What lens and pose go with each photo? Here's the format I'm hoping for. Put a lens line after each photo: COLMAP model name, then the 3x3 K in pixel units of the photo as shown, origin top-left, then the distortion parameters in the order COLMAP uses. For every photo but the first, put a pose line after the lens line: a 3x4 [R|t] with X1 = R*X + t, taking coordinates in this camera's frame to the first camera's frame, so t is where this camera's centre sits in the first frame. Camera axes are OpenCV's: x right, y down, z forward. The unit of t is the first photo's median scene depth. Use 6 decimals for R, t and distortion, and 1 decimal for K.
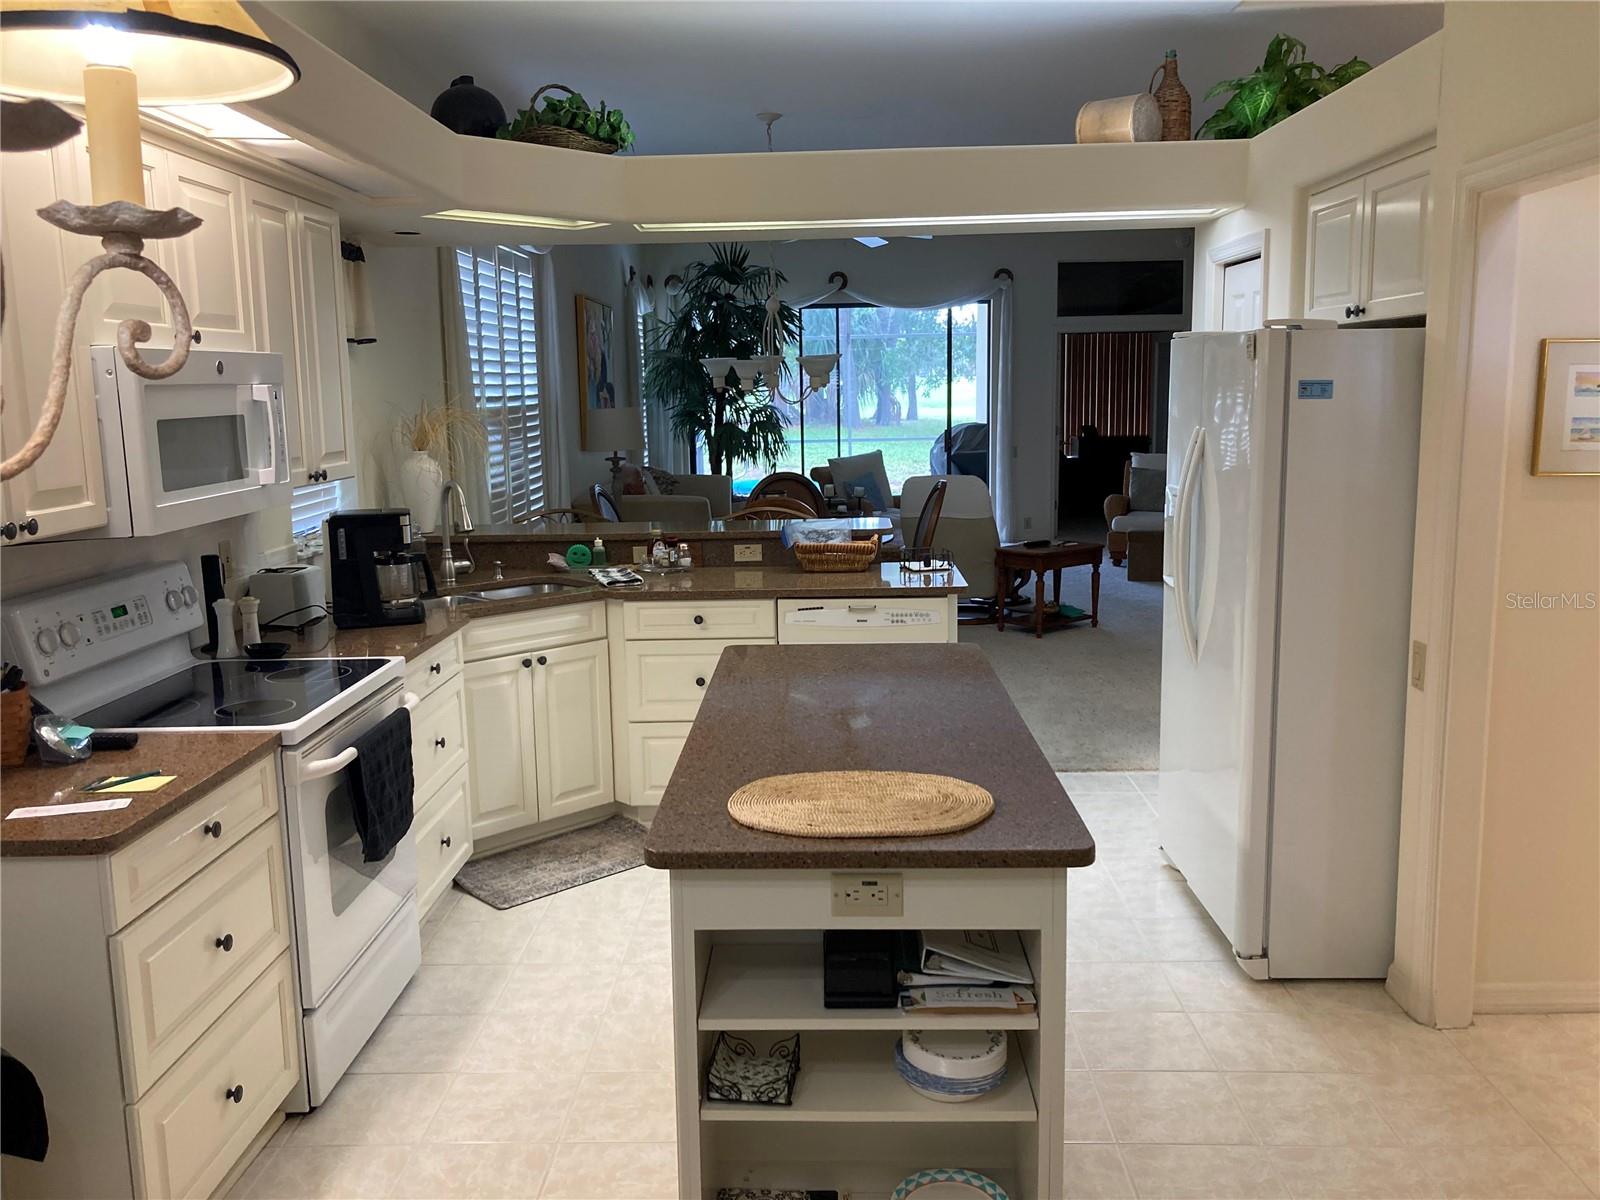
lens RADIAL K [[1299.2, 0, 794.4], [0, 1299.2, 586.6], [0, 0, 1]] dist [0.044555, -0.069911]
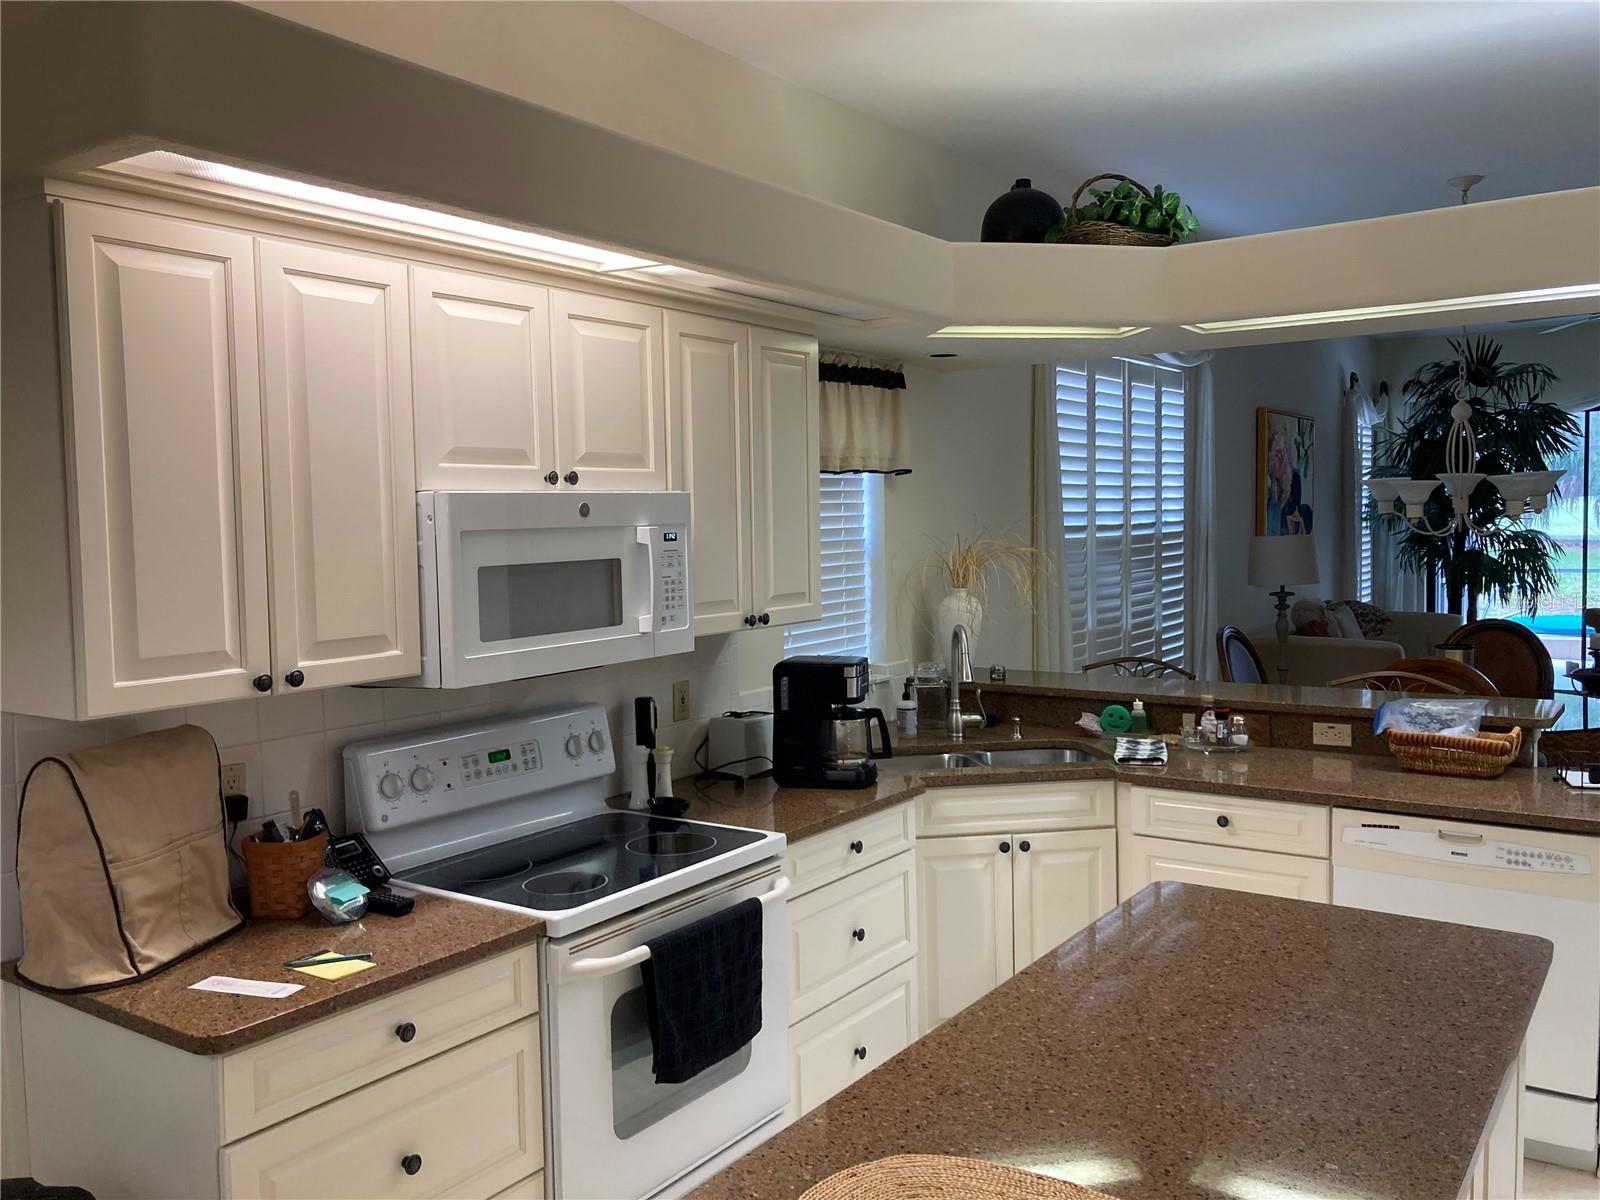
lens RADIAL K [[1299.2, 0, 794.4], [0, 1299.2, 586.6], [0, 0, 1]] dist [0.044555, -0.069911]
pose [[0.833237, 0.032538, -0.551957, 0.137895], [-0.080897, 0.994699, -0.063484, -0.043191], [0.546966, 0.097549, 0.831452, 0.203969]]
